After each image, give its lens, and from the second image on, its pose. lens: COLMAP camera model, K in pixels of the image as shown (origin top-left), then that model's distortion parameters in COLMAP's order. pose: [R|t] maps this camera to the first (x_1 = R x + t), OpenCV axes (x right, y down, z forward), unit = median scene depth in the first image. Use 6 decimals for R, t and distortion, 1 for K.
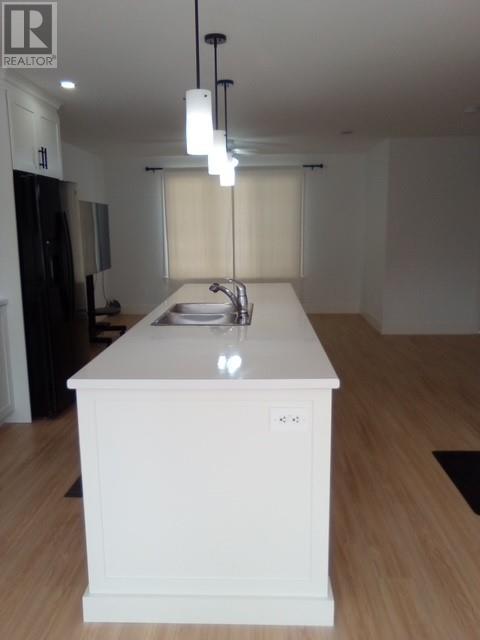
lens RADIAL K [[555.9, 0, 240.8], [0, 555.9, 323.2], [0, 0, 1]] dist [-0.032109, -0.009961]
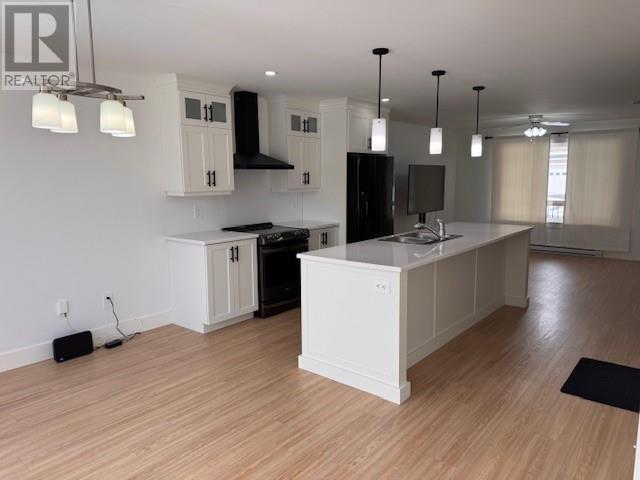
lens RADIAL K [[453.8, 0, 318.2], [0, 453.8, 238.1], [0, 0, 1]] dist [0.010807, -0.004781]
pose [[0.785374, 0.083218, -0.613403, 0.259019], [-0.106024, 0.994363, -0.000847, 0.007714], [0.609875, 0.065701, 0.789770, -0.127737]]
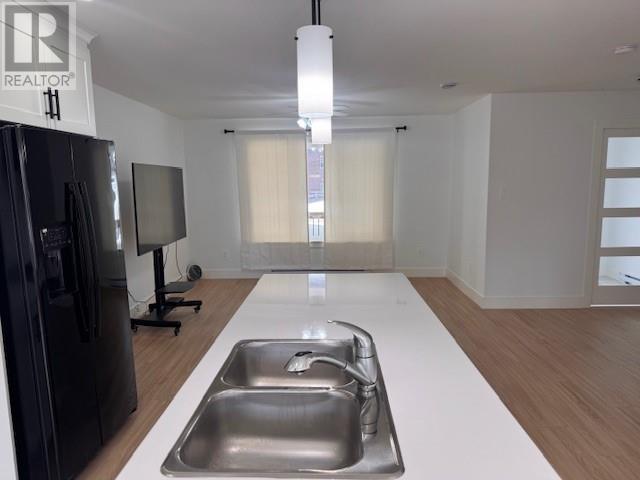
lens RADIAL K [[453.8, 0, 317.4], [0, 453.8, 239.6], [0, 0, 1]] dist [0.010807, -0.004781]
pose [[0.999968, -0.007497, 0.002944, -0.020052], [0.007636, 0.998709, -0.050213, -0.063522], [-0.002564, 0.050234, 0.998734, 0.279964]]
